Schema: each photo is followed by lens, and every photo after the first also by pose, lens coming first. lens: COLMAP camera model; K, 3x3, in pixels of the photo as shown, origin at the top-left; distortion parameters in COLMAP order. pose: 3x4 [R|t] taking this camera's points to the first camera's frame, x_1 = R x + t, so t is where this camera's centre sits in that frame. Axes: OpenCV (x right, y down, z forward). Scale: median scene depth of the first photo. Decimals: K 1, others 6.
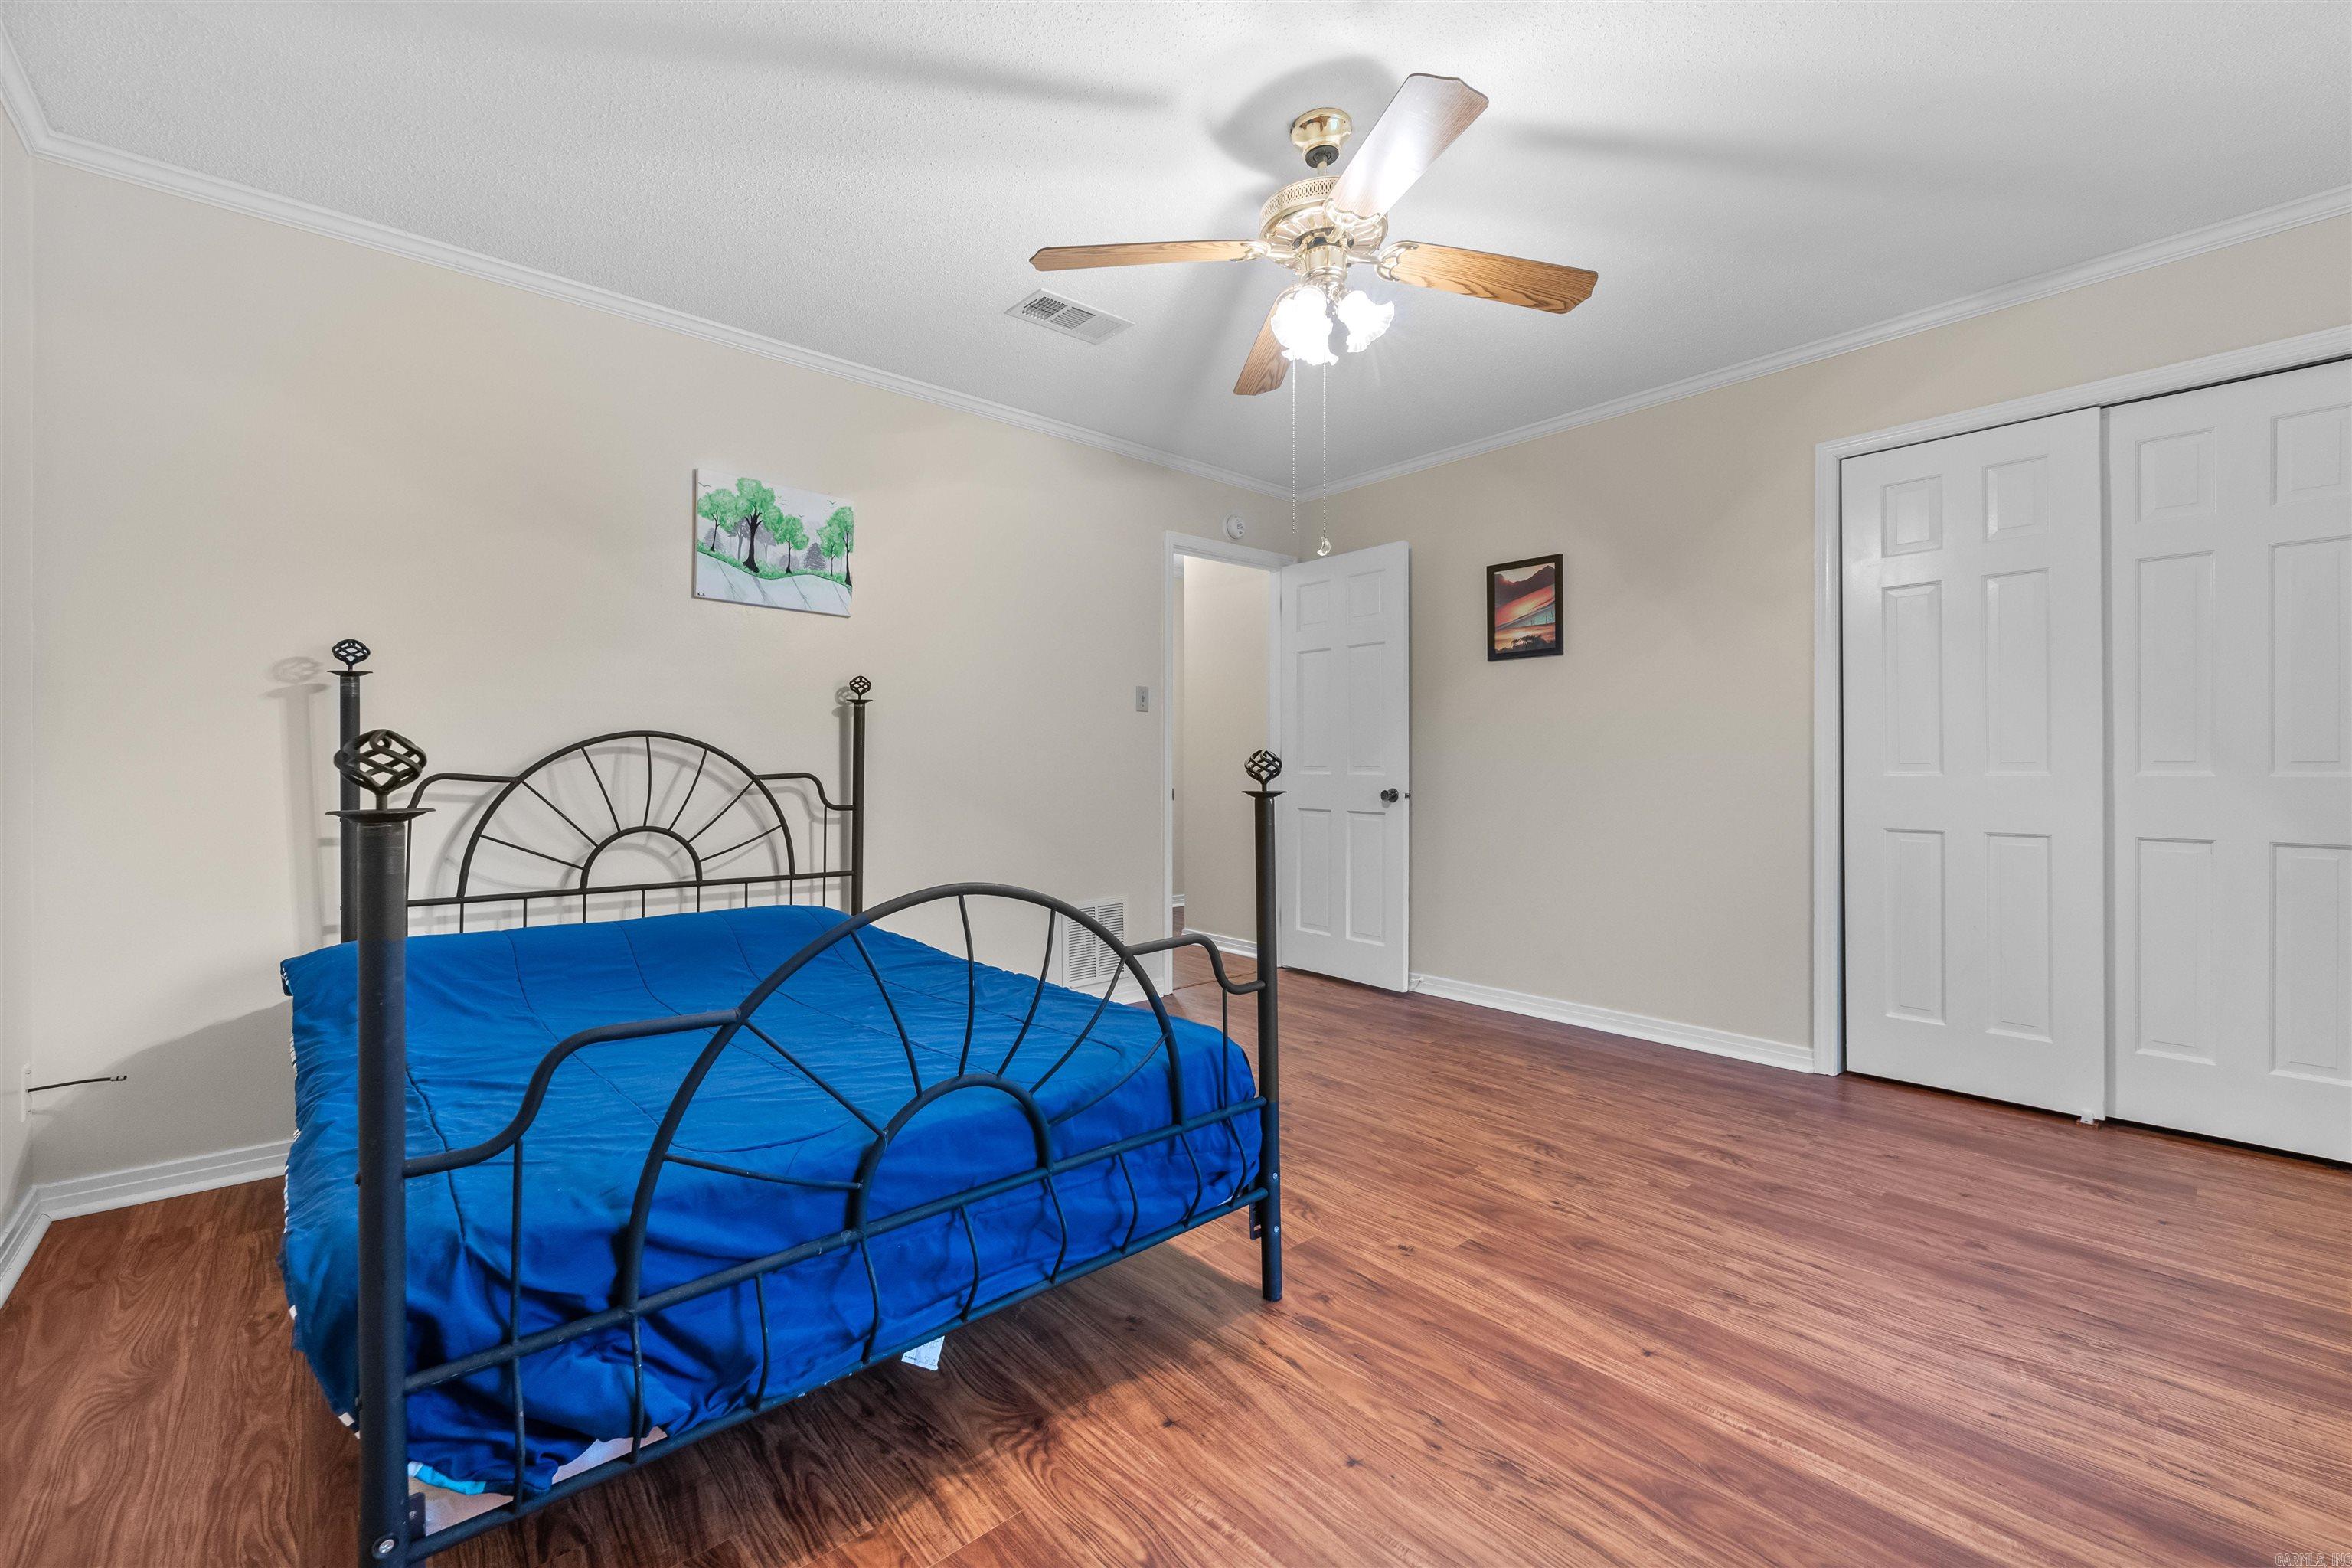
lens RADIAL K [[952.3, 0, 1181.8], [0, 952.3, 767.3], [0, 0, 1]] dist [0.004348, -0.000897]
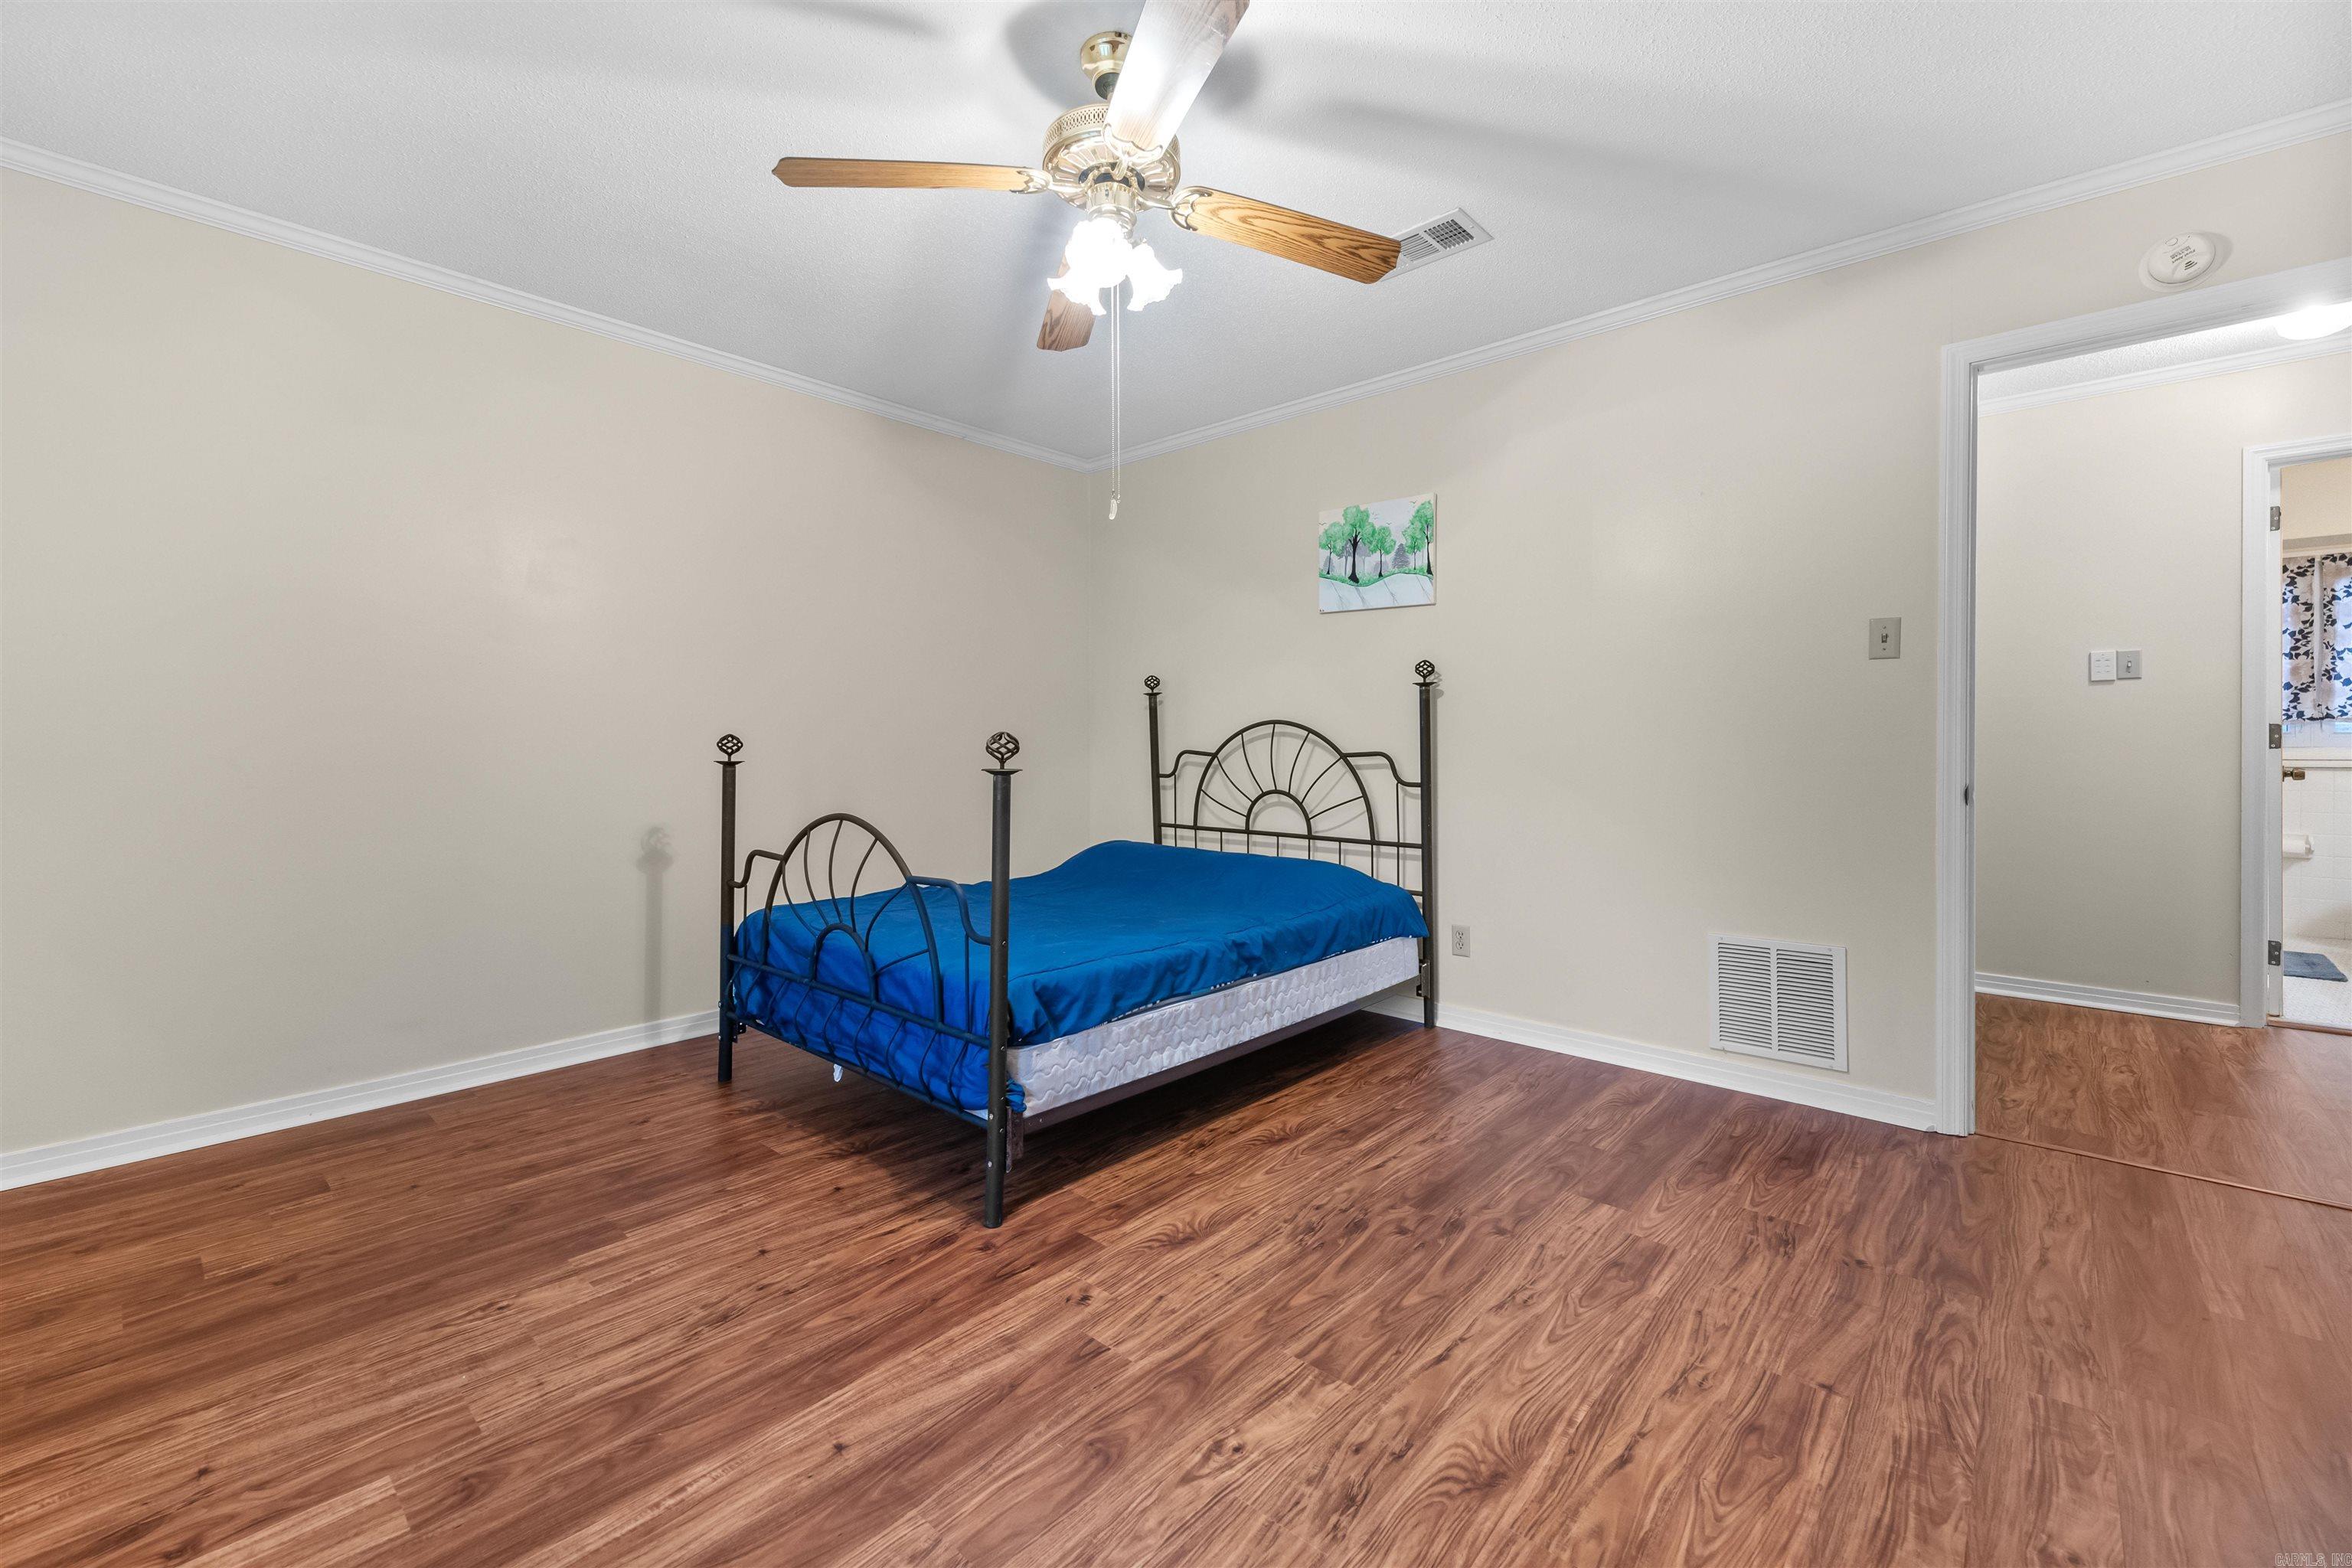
lens RADIAL K [[962.6, 0, 1173.1], [0, 962.6, 749.3], [0, 0, 1]] dist [0.012531, -0.006838]
pose [[0.118135, 0.003771, -0.992990, 0.910891], [-0.003623, 0.999988, 0.003367, -0.000183], [0.992991, 0.003200, 0.118147, 0.795299]]
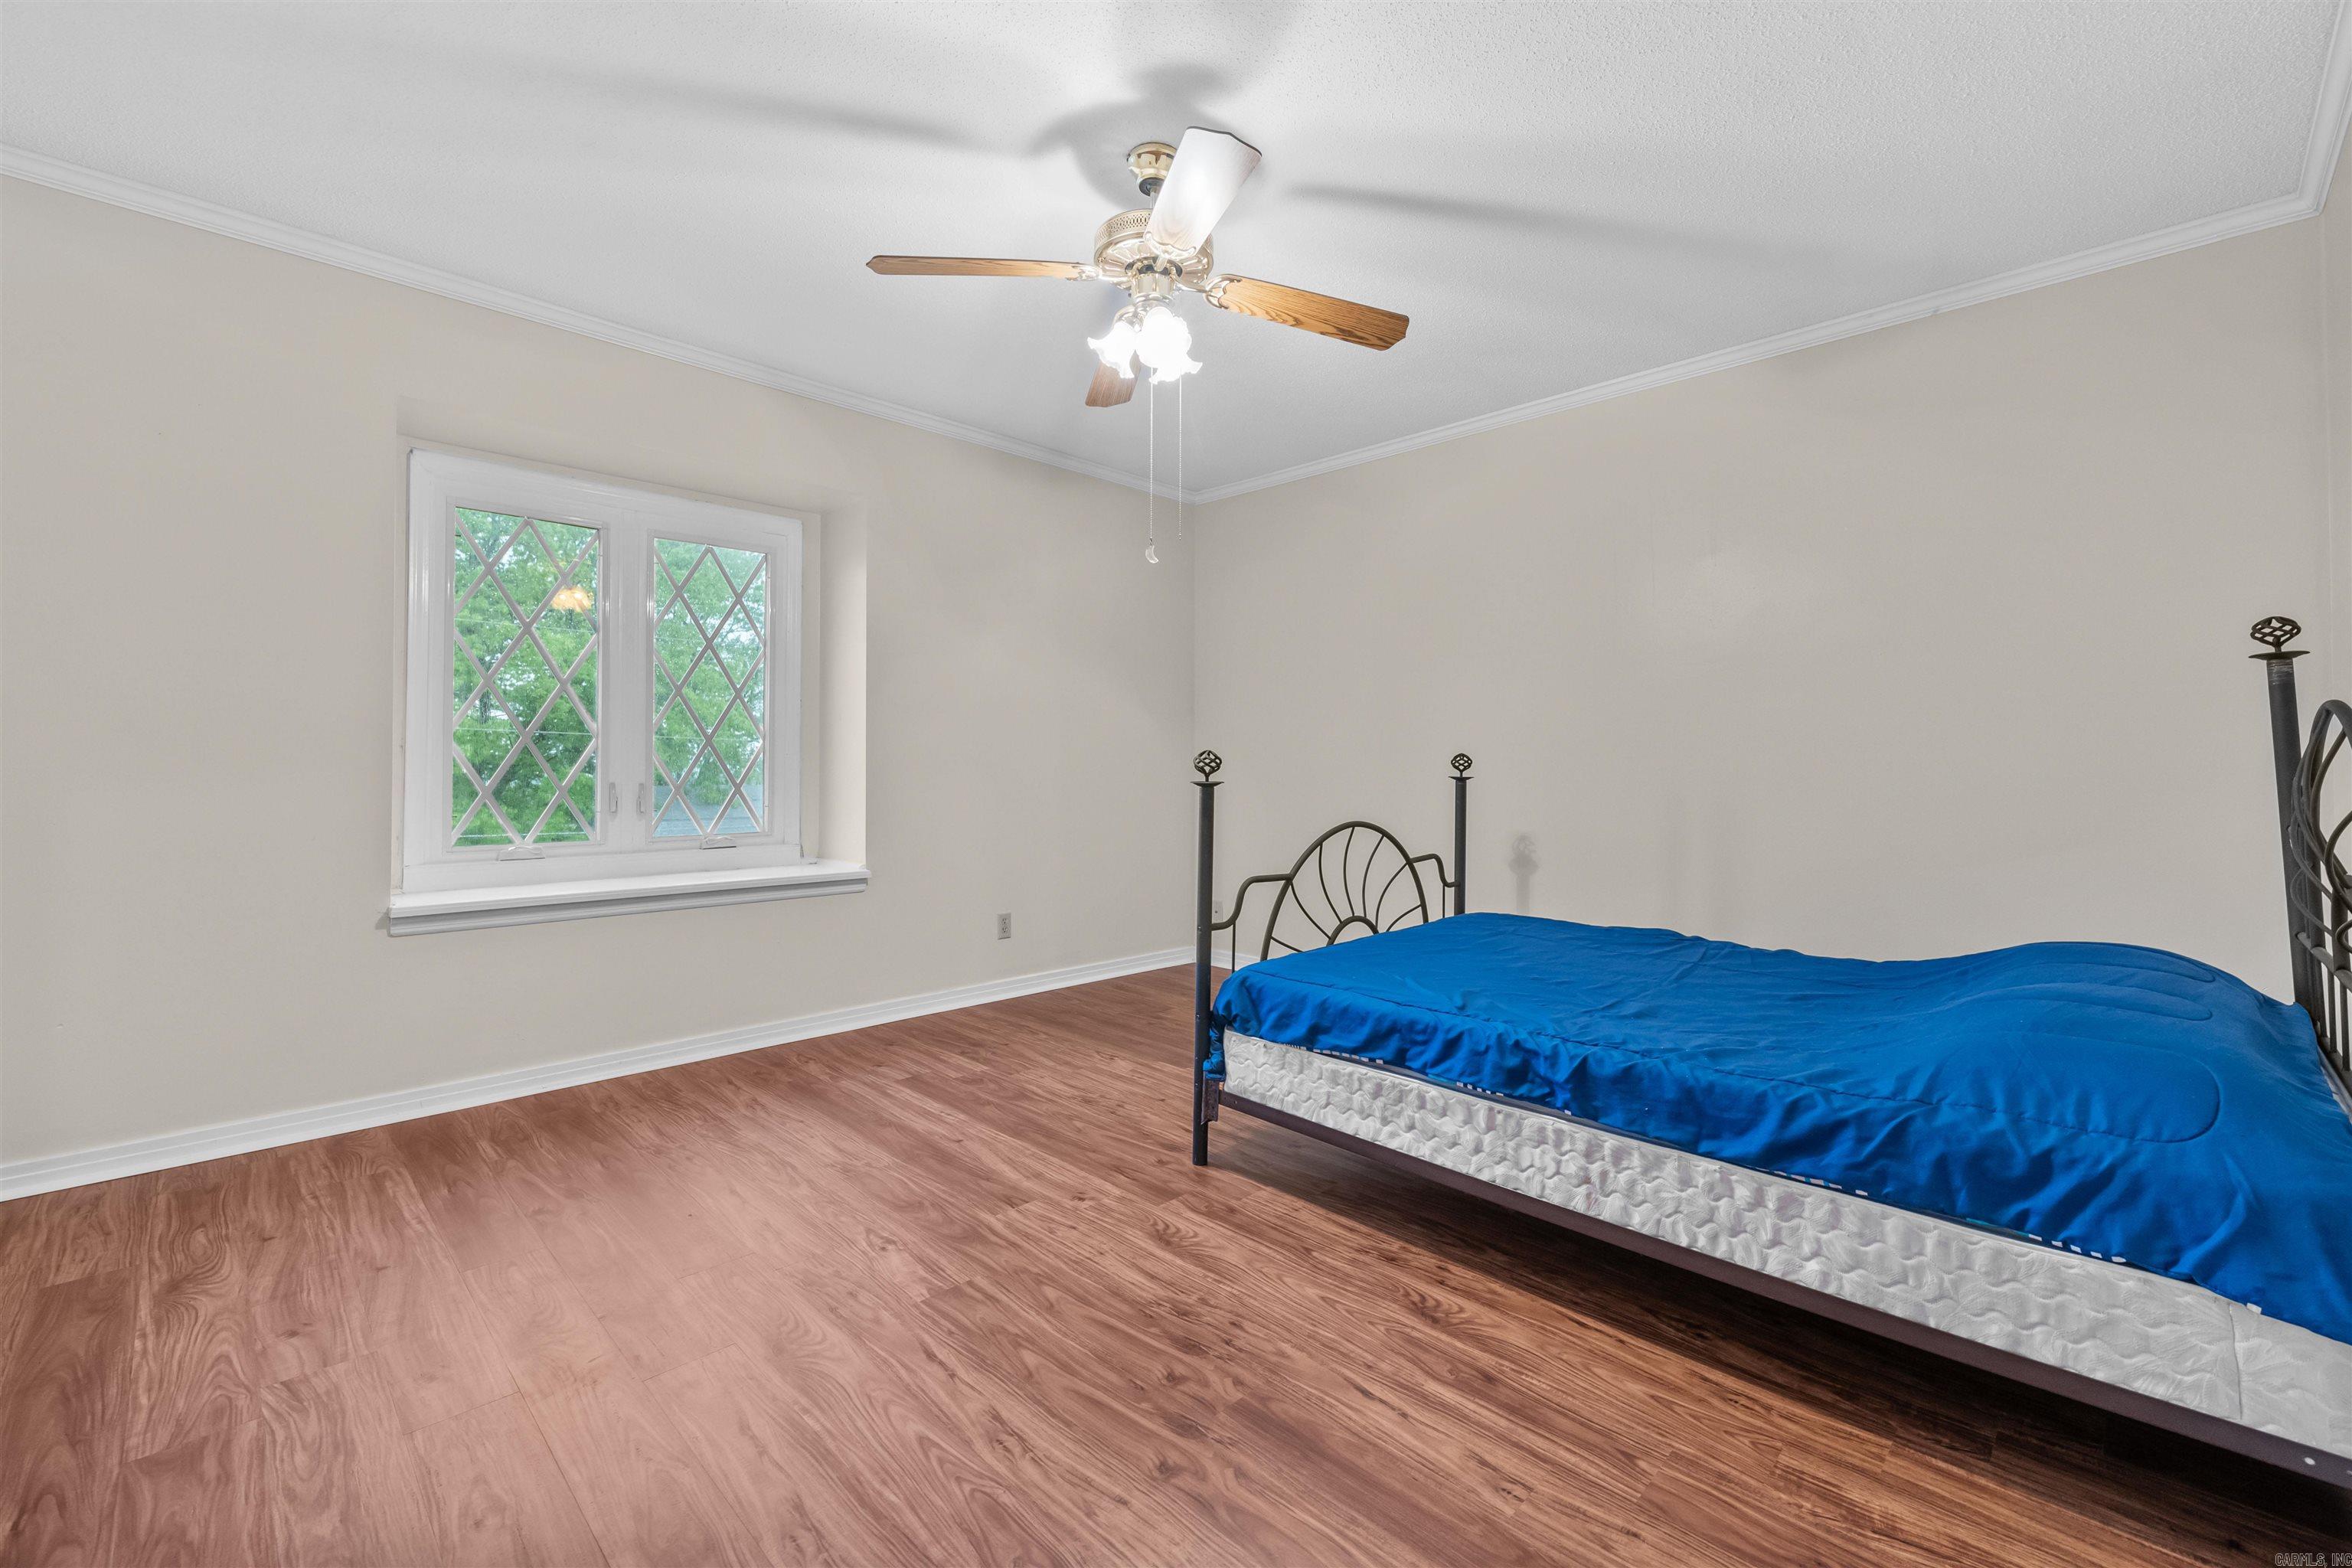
lens RADIAL K [[974.3, 0, 1167.5], [0, 974.3, 733.5], [0, 0, 1]] dist [0.008233, -0.004864]
pose [[-0.998430, -0.002463, -0.055952, 0.160983], [-0.000819, 0.999568, -0.029377, -0.000406], [0.056000, -0.029285, -0.998001, 1.753089]]
